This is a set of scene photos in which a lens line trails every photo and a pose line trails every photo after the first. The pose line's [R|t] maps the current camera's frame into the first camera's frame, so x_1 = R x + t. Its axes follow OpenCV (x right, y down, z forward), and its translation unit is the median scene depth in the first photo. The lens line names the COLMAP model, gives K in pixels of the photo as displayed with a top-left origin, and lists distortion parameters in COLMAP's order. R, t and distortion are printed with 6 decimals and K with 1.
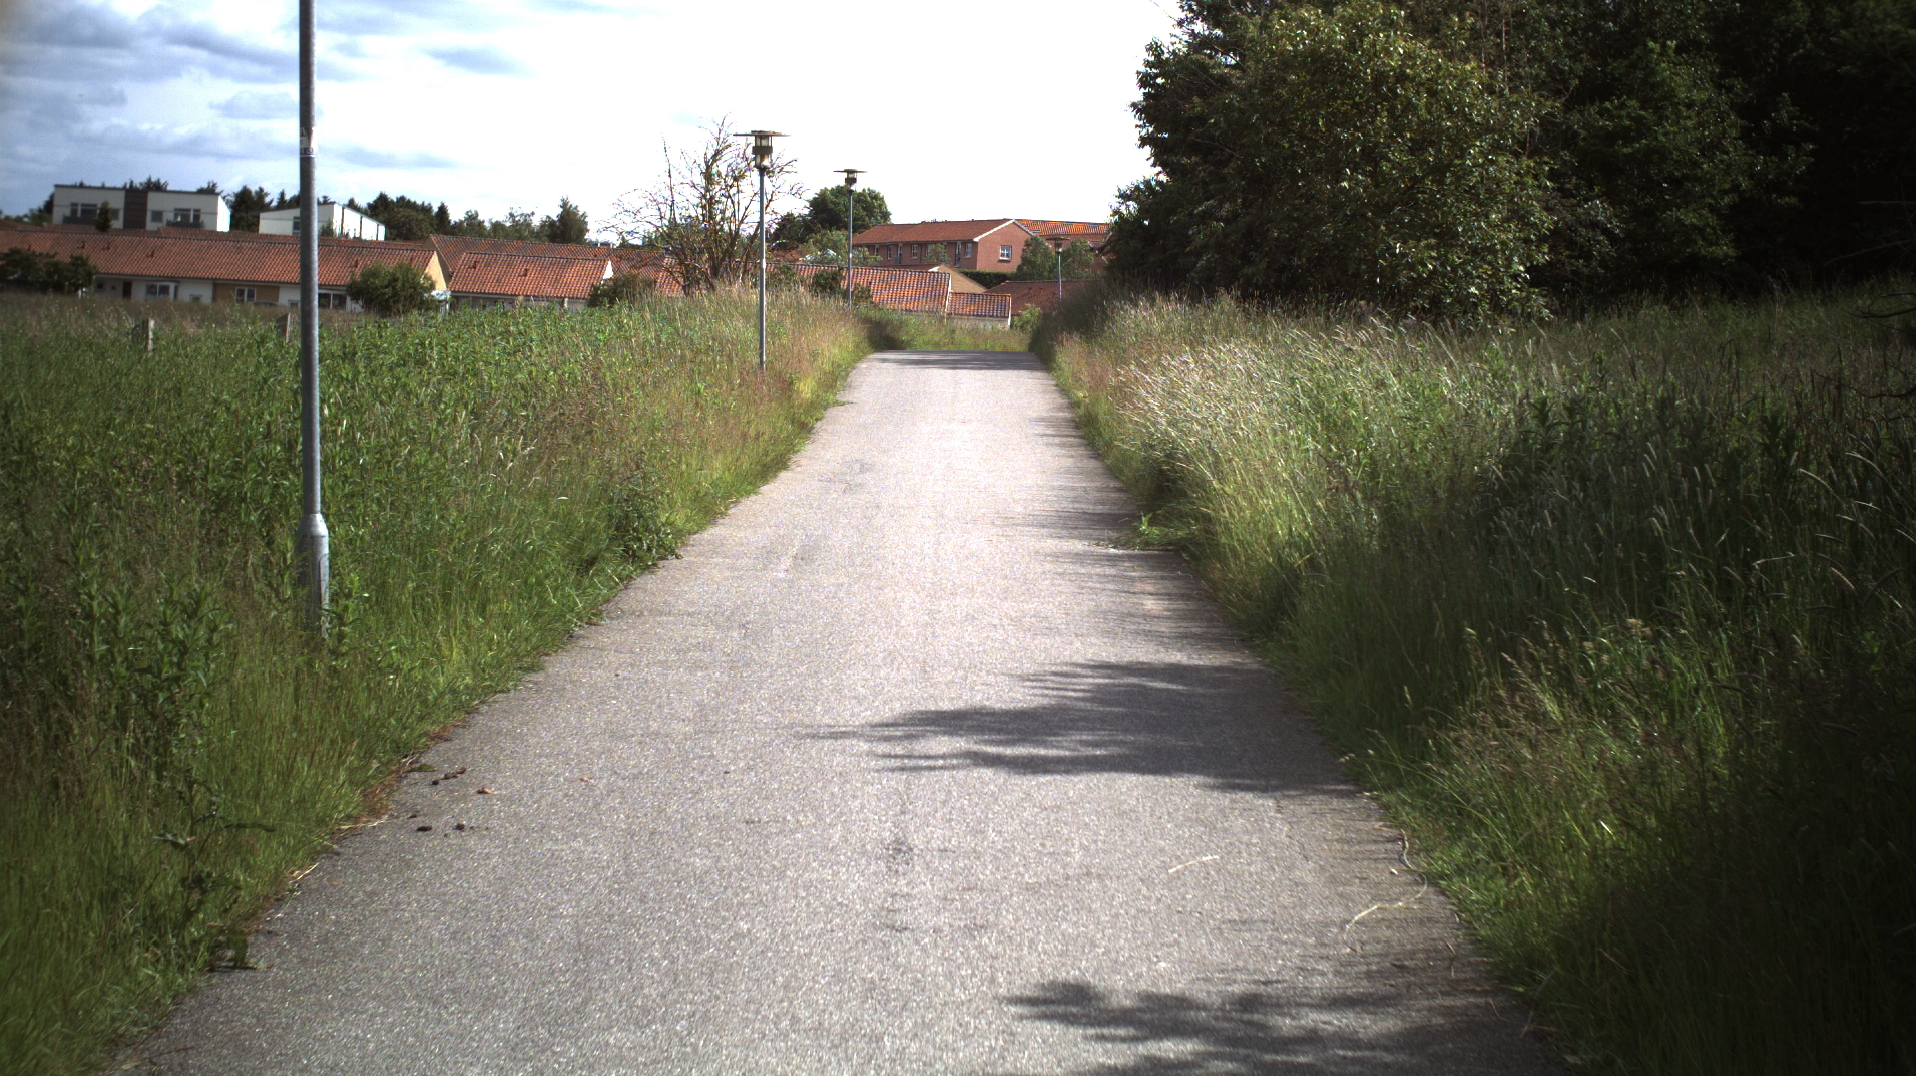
lens RADIAL K [[3339.1, 0, 949.3], [0, 3339.1, 541.9], [0, 0, 1]] dist [-0.249998, 0.000000]
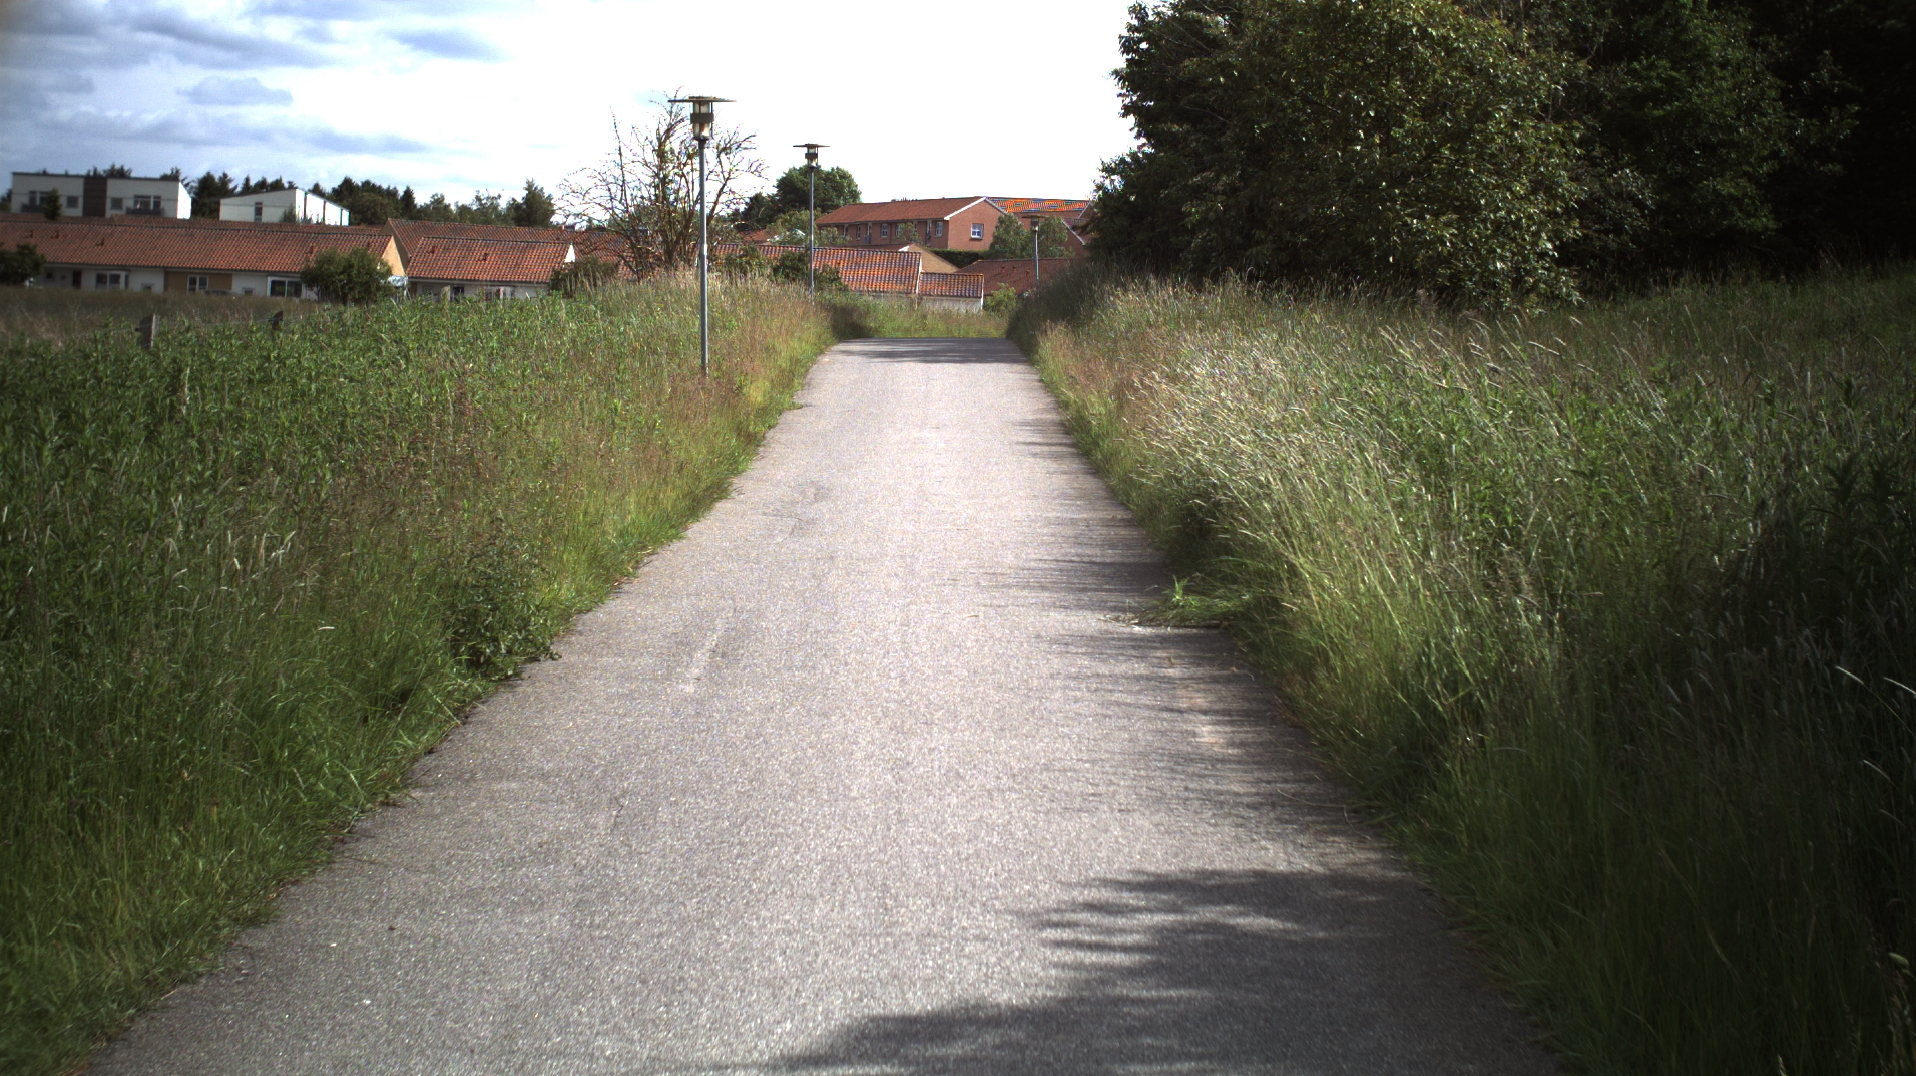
lens RADIAL K [[3339.1, 0, 953.9], [0, 3339.1, 544.6], [0, 0, 1]] dist [-0.249998, 0.000000]
pose [[0.999897, -0.011027, 0.009154, 0.000153], [0.010960, 0.999913, 0.007341, -0.007149], [-0.009234, -0.007240, 0.999931, 0.076734]]
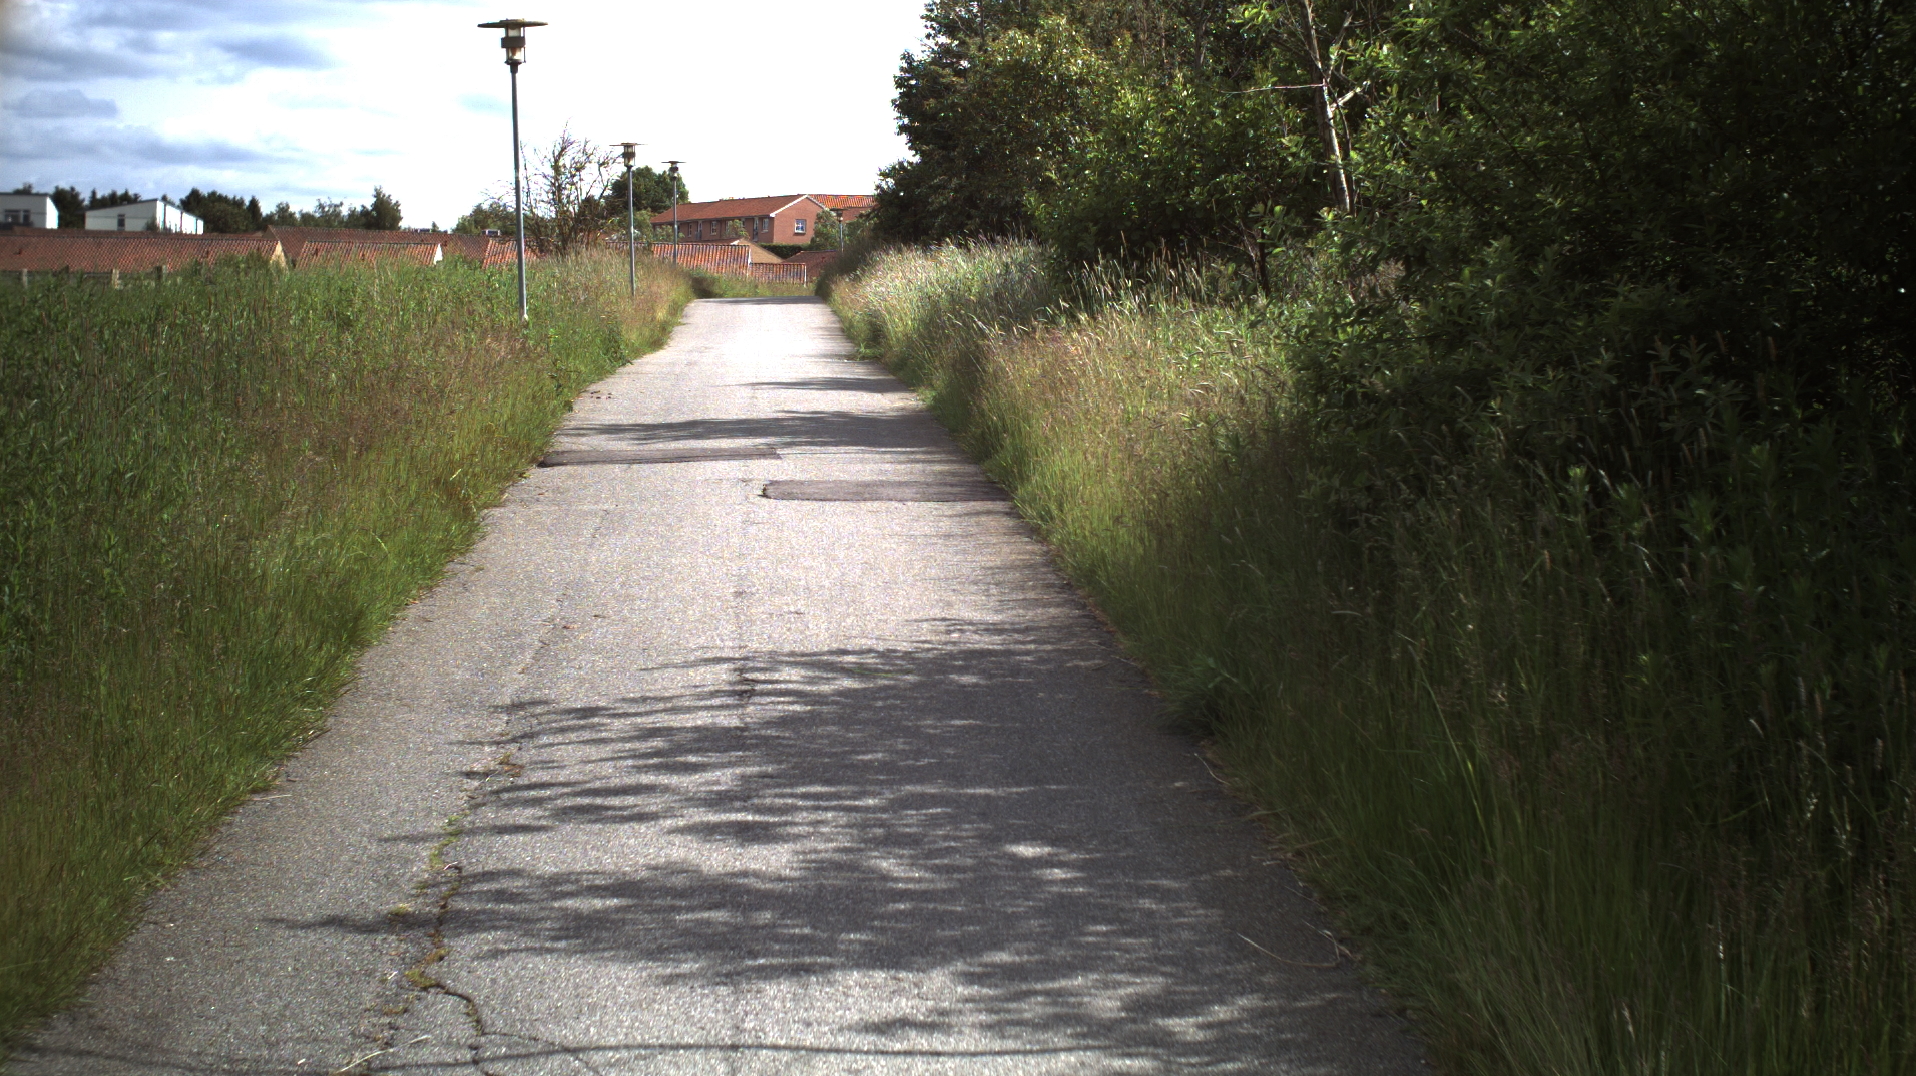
lens RADIAL K [[3339.1, 0, 956.1], [0, 3339.1, 517.1], [0, 0, 1]] dist [-0.249998, 0.000000]
pose [[0.997599, -0.034525, 0.060037, -0.002406], [0.034503, 0.999404, 0.001412, 0.029621], [-0.060050, 0.000663, 0.998195, -0.306070]]
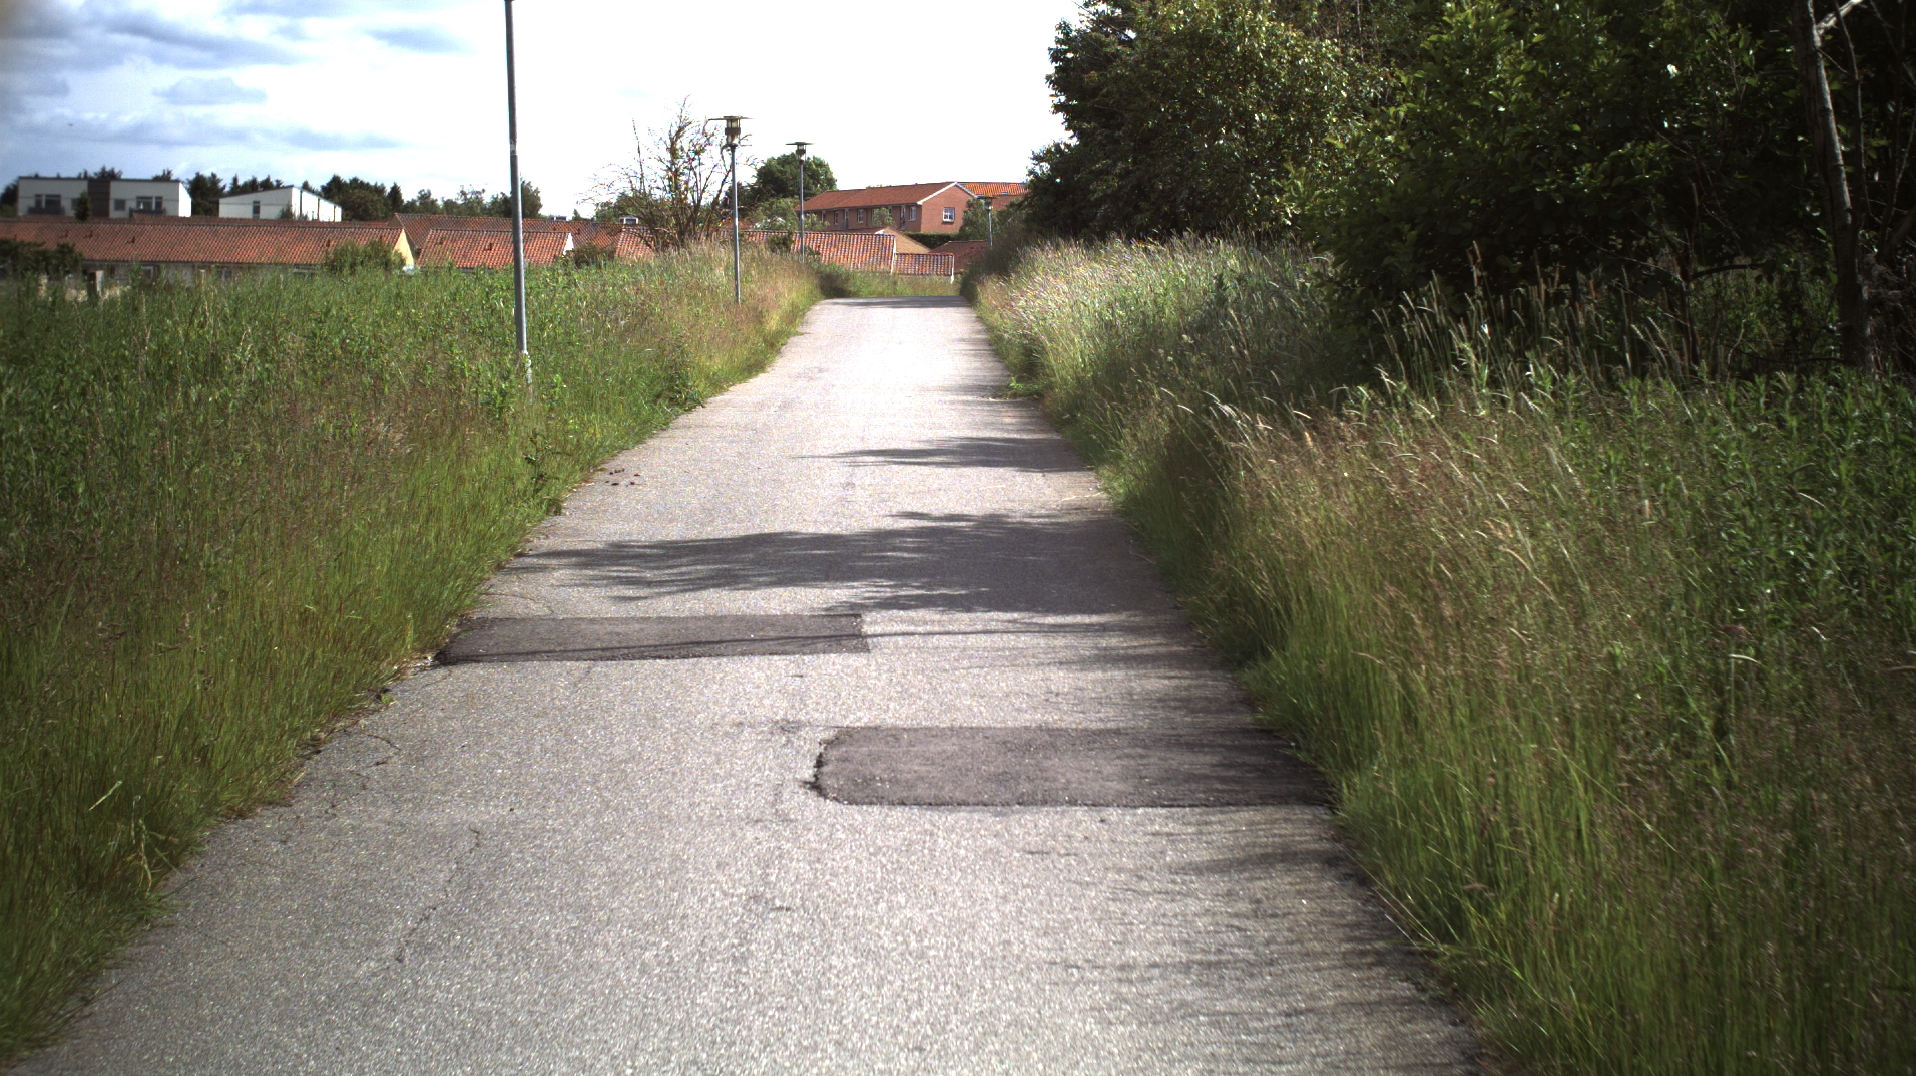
lens RADIAL K [[3339.1, 0, 957.7], [0, 3339.1, 539.4], [0, 0, 1]] dist [-0.249998, 0.000000]
pose [[0.999411, -0.030617, 0.015468, 0.002790], [0.030461, 0.999484, 0.010218, 0.015398], [-0.015773, -0.009741, 0.999828, -0.152803]]
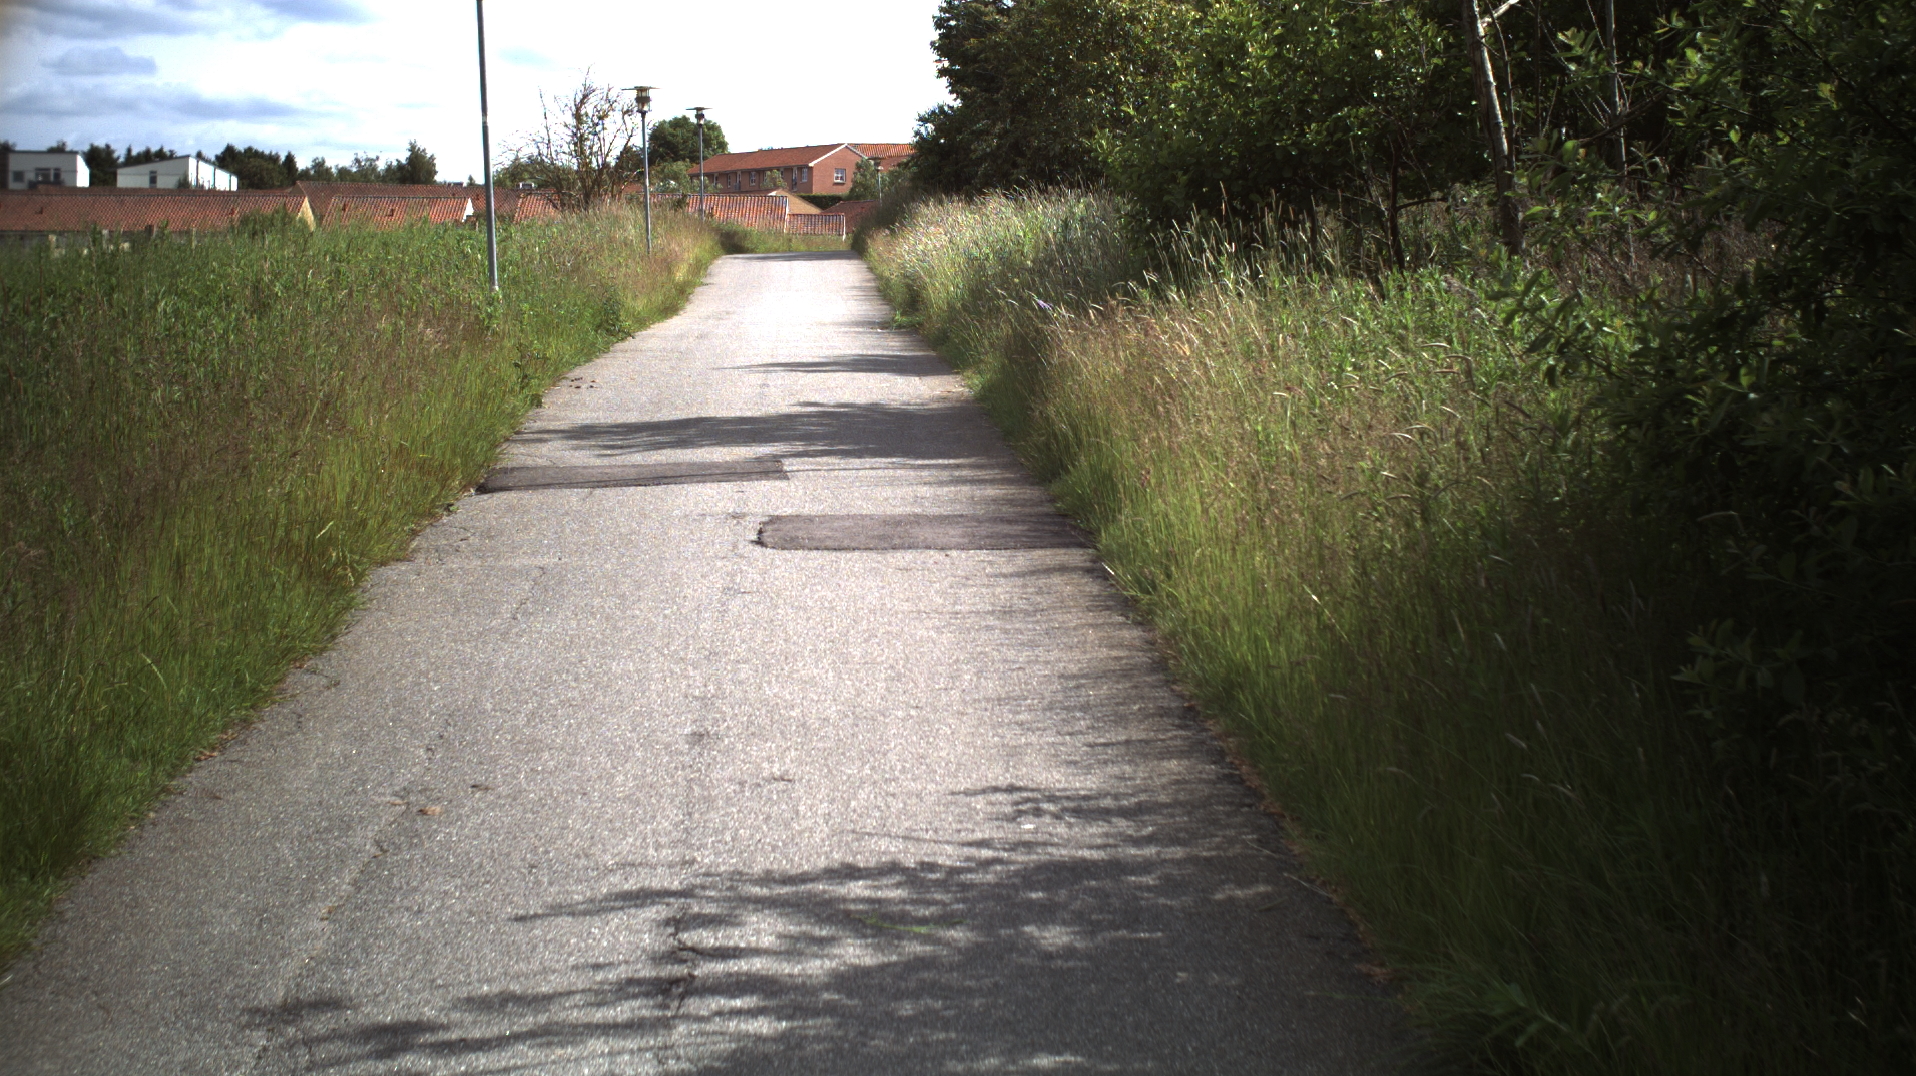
lens RADIAL K [[3339.1, 0, 967.3], [0, 3339.1, 530.9], [0, 0, 1]] dist [-0.249998, 0.000000]
pose [[0.997778, -0.044822, 0.049288, 0.001402], [0.043846, 0.998824, 0.020712, 0.022762], [-0.050158, -0.018505, 0.998570, -0.229192]]
